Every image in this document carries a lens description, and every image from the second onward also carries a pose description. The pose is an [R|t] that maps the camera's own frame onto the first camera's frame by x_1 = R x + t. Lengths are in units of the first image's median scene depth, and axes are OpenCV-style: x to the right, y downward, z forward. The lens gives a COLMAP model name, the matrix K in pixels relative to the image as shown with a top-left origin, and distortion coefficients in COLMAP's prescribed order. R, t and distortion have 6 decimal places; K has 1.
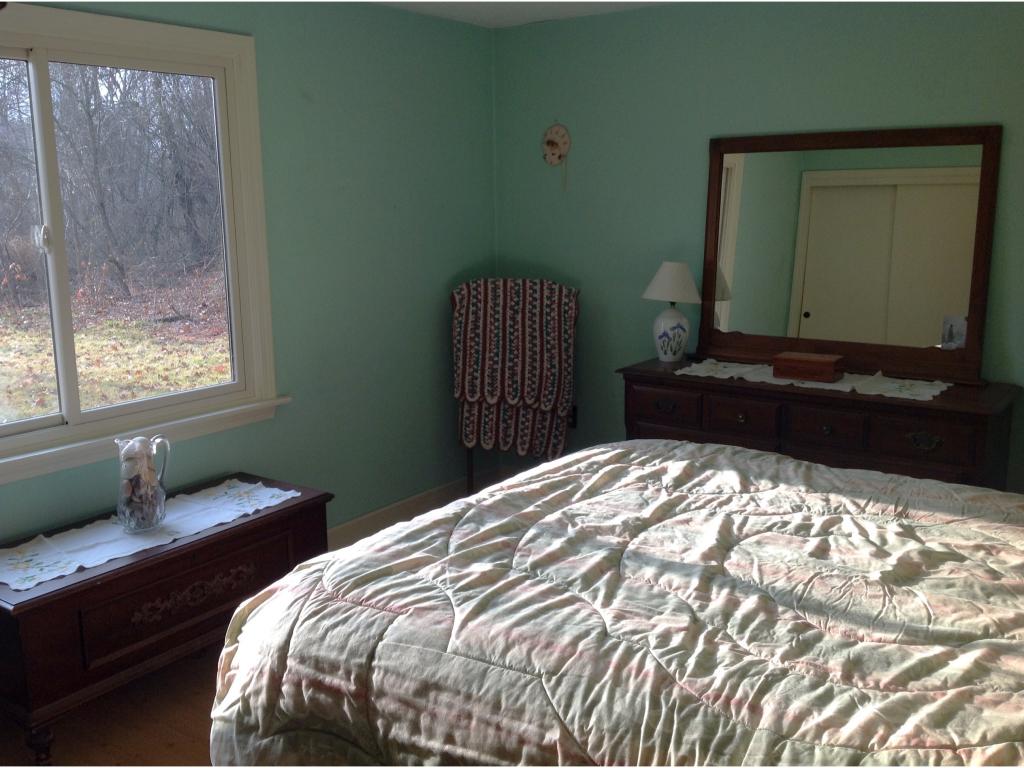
lens RADIAL K [[970.1, 0, 510.6], [0, 970.1, 389.1], [0, 0, 1]] dist [0.170609, -0.351773]
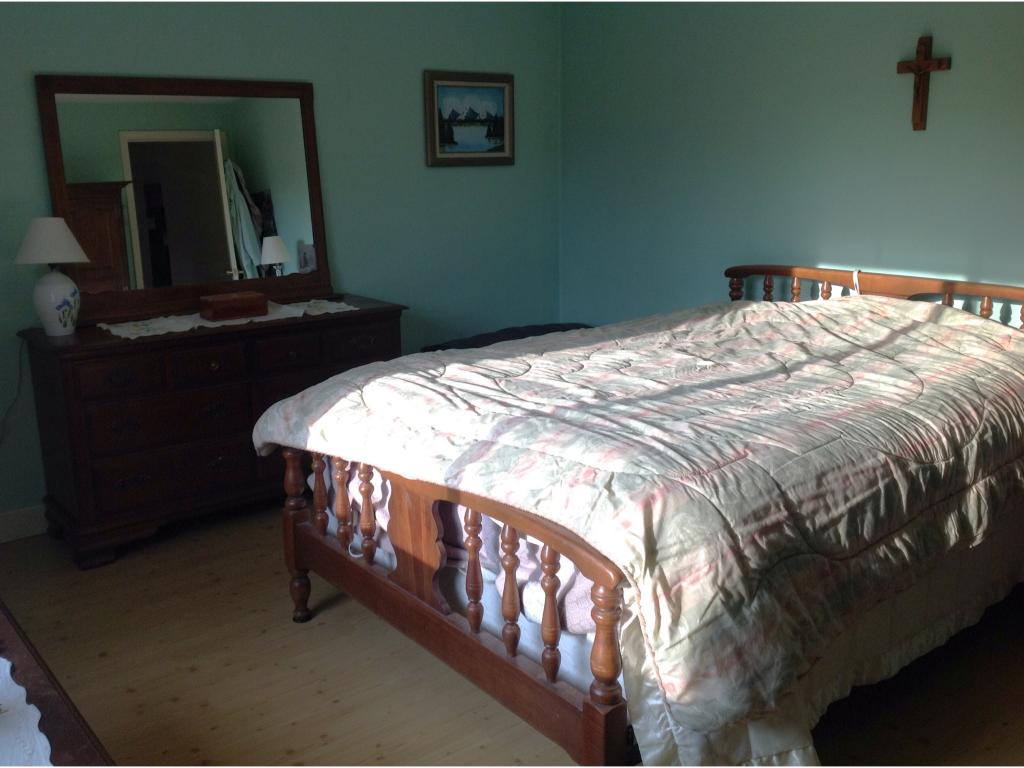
lens RADIAL K [[970.1, 0, 510.6], [0, 970.1, 389.1], [0, 0, 1]] dist [0.170609, -0.351773]
pose [[0.258707, -0.223916, 0.939645, -1.321416], [0.209178, 0.962666, 0.171811, -0.118824], [-0.943035, 0.152104, 0.295887, 0.921001]]
